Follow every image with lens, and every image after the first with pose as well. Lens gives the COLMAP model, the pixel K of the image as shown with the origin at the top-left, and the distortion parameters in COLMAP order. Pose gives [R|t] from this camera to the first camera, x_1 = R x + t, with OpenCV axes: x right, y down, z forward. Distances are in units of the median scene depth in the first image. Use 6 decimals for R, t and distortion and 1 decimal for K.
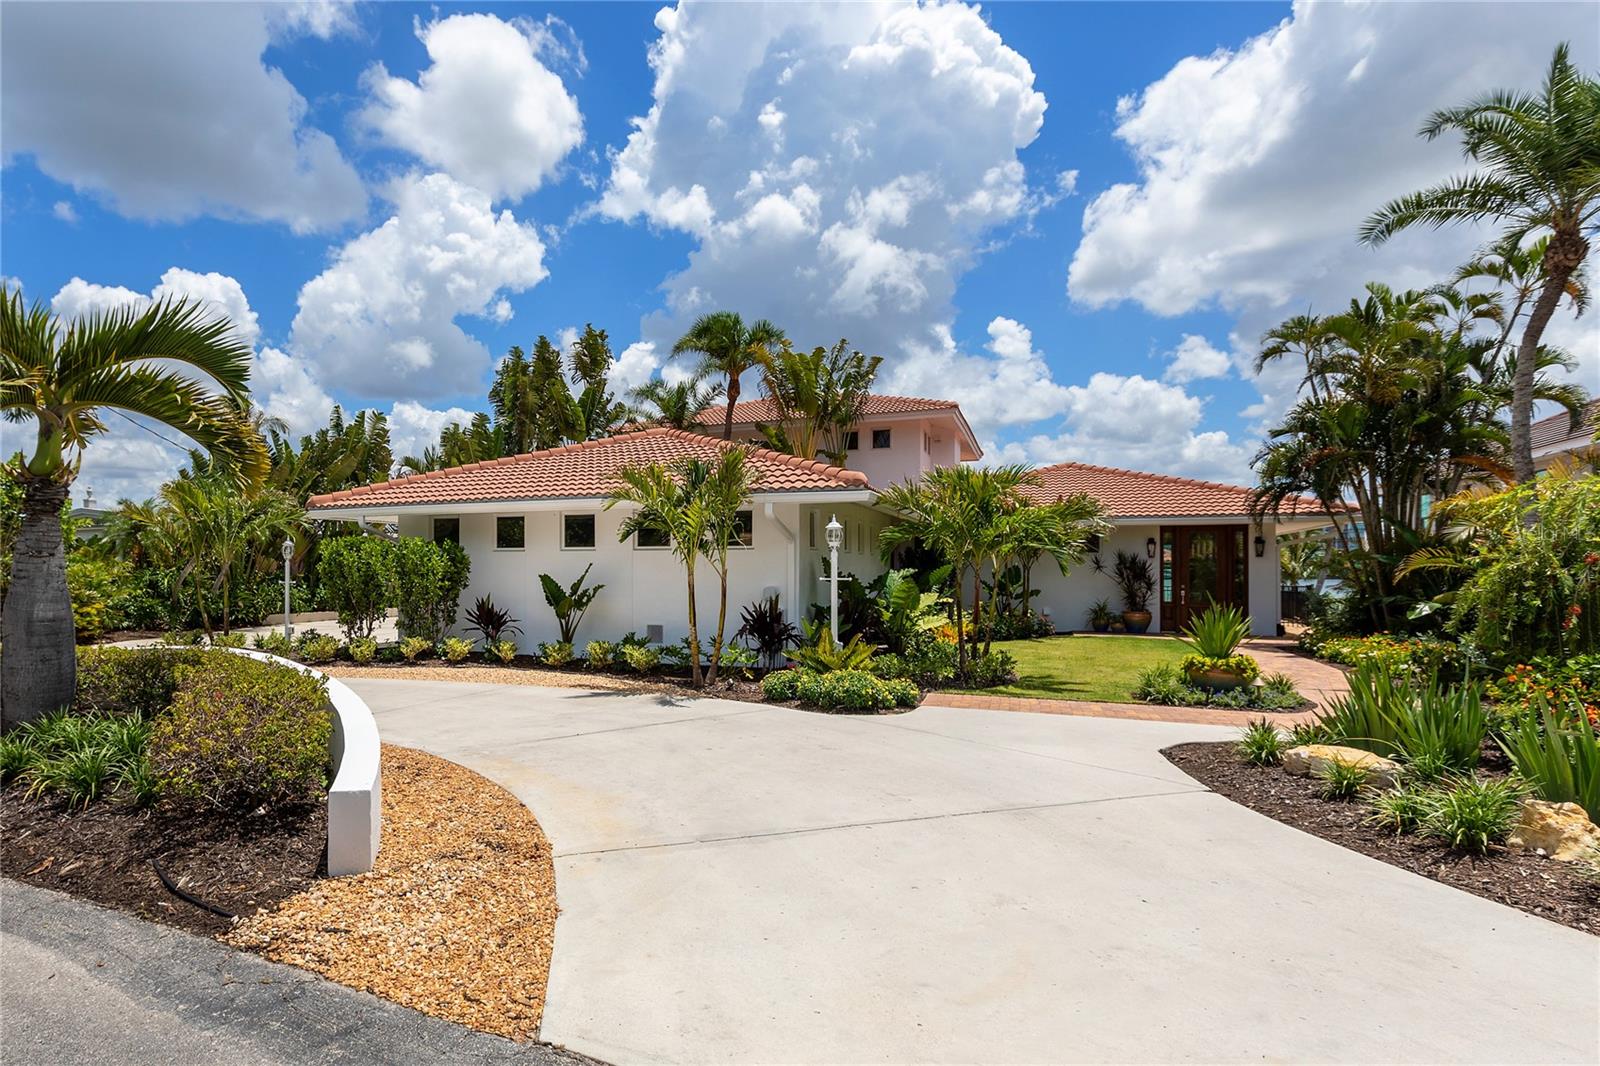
lens RADIAL K [[721.5, 0, 789.0], [0, 721.5, 572.4], [0, 0, 1]] dist [0.003884, 0.000823]
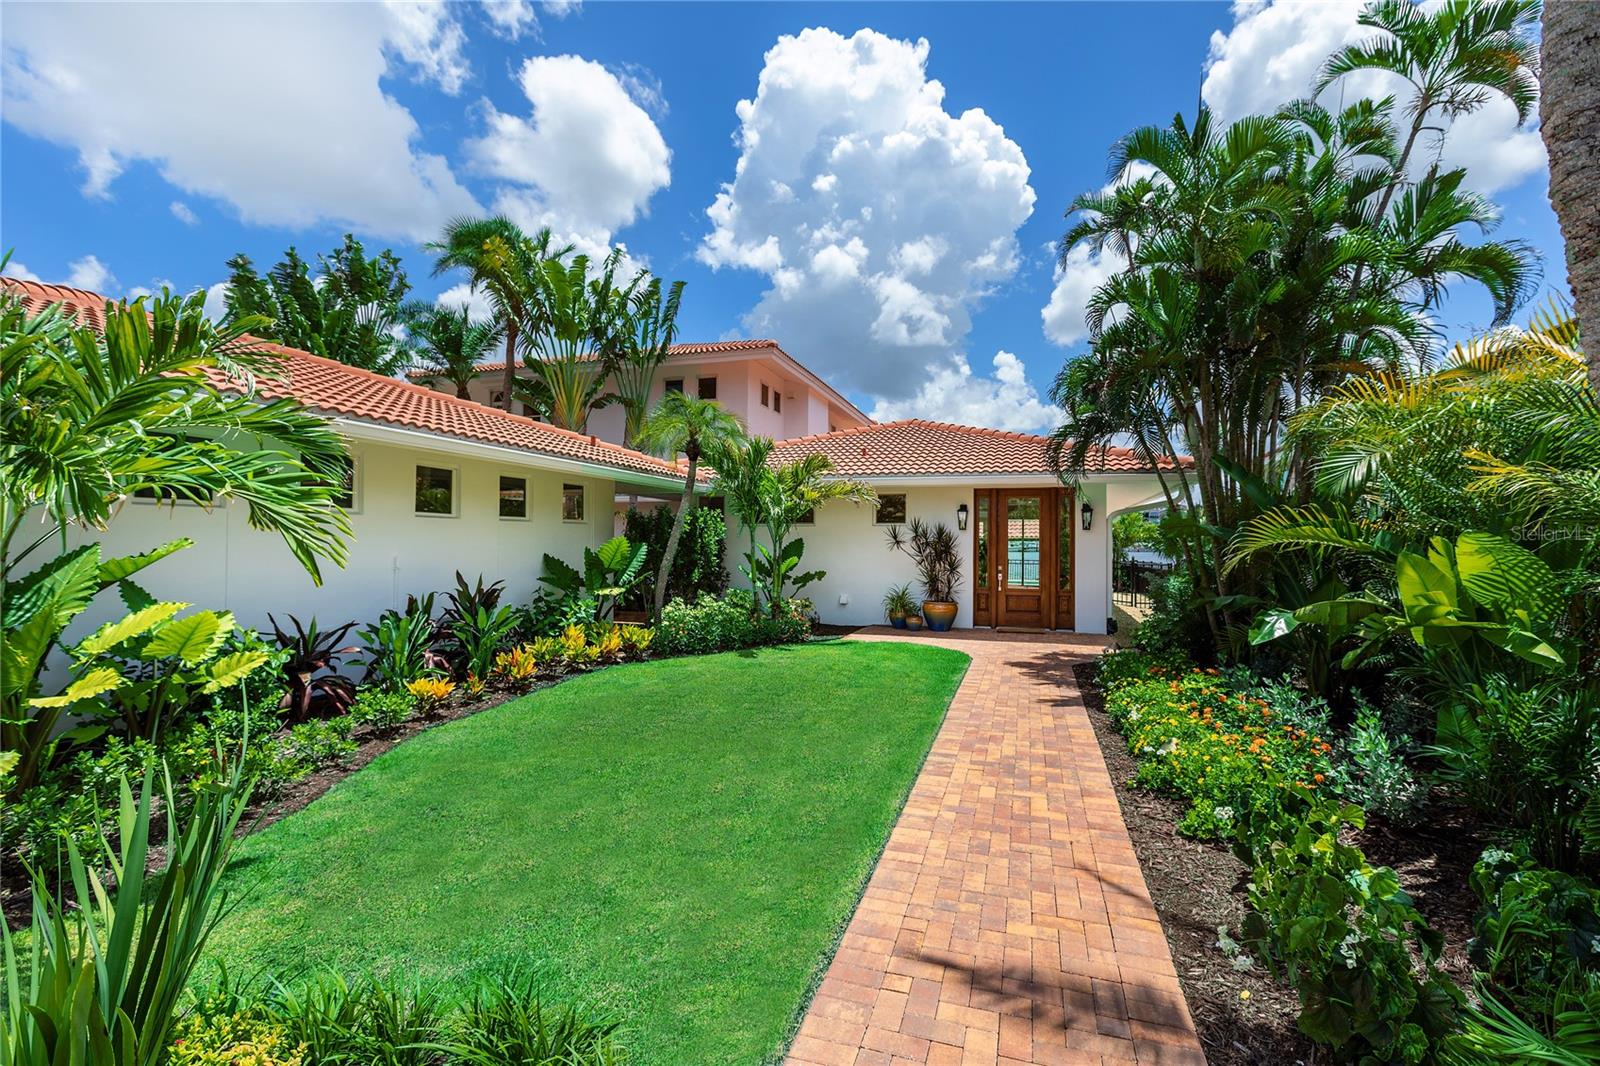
lens RADIAL K [[721.5, 0, 801.7], [0, 721.5, 539.0], [0, 0, 1]] dist [0.003884, 0.000823]
pose [[0.991135, 0.007787, 0.132631, 0.397331], [-0.006590, 0.999934, -0.009460, -0.004700], [-0.132696, 0.008503, 0.991120, 0.449095]]
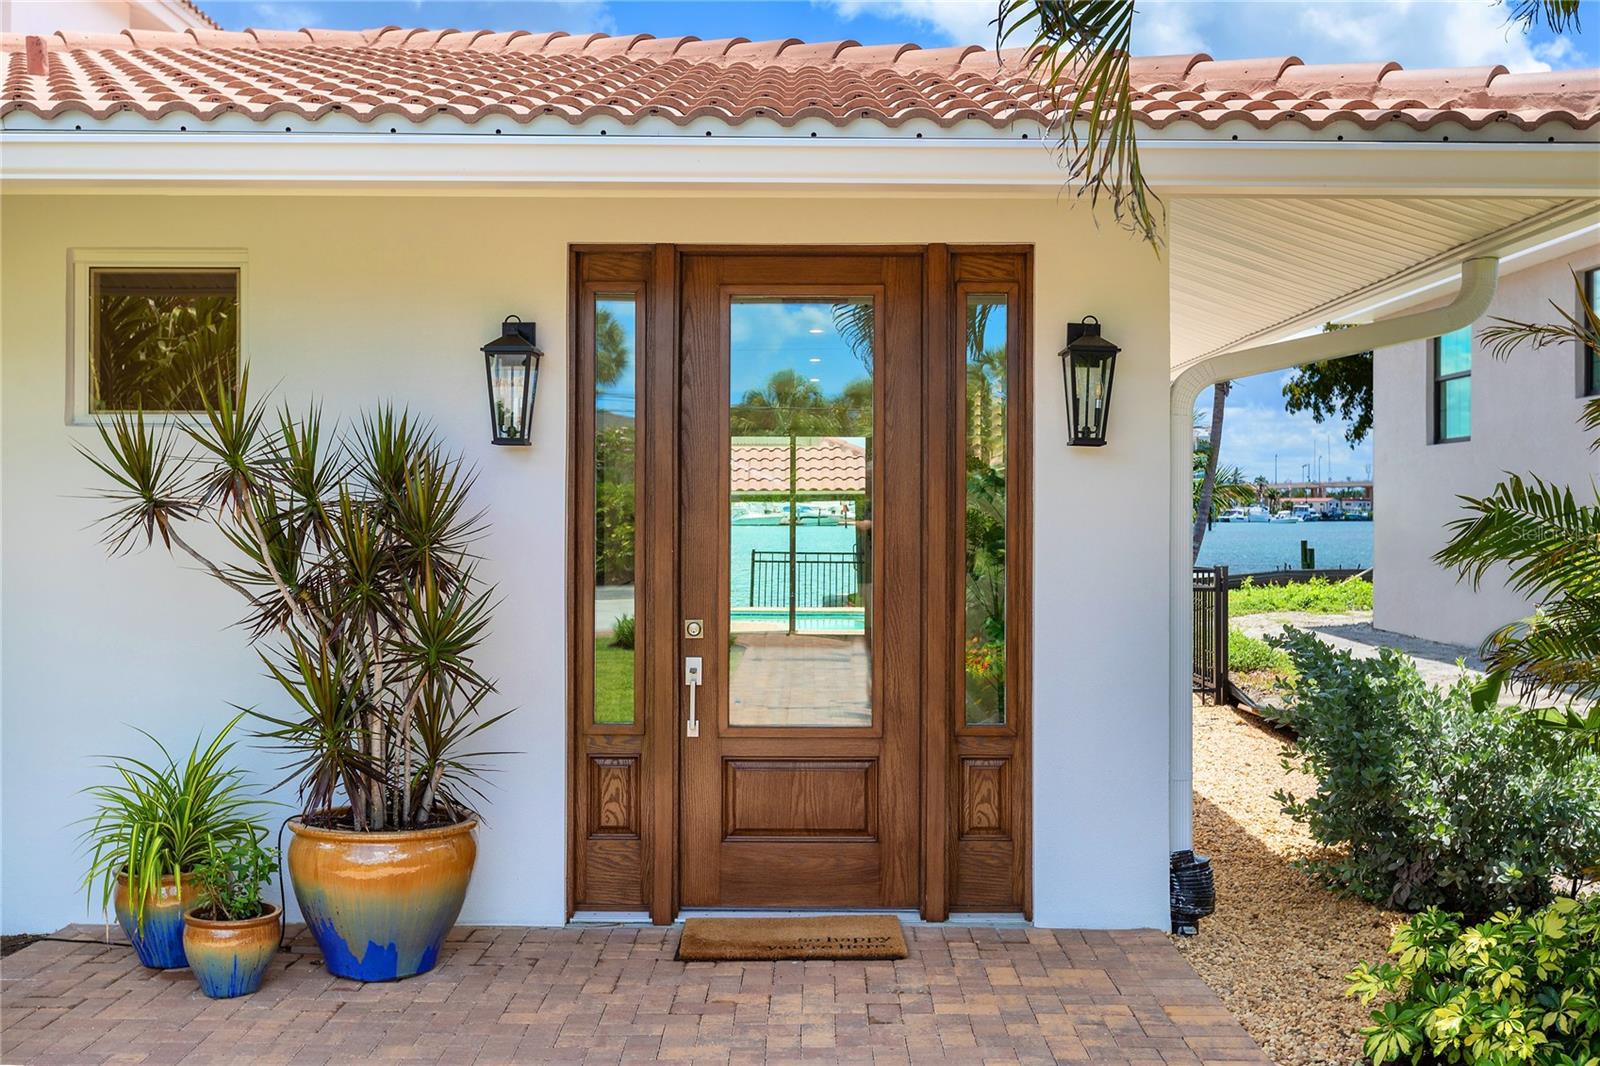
lens RADIAL K [[1663.7, 0, 813.6], [0, 1663.7, 533.2], [0, 0, 1]] dist [0.096850, 0.000000]
pose [[0.898827, -0.003218, 0.438291, 0.694914], [0.001697, 0.999991, 0.003863, -0.005854], [-0.438299, -0.002728, 0.898825, 1.118341]]
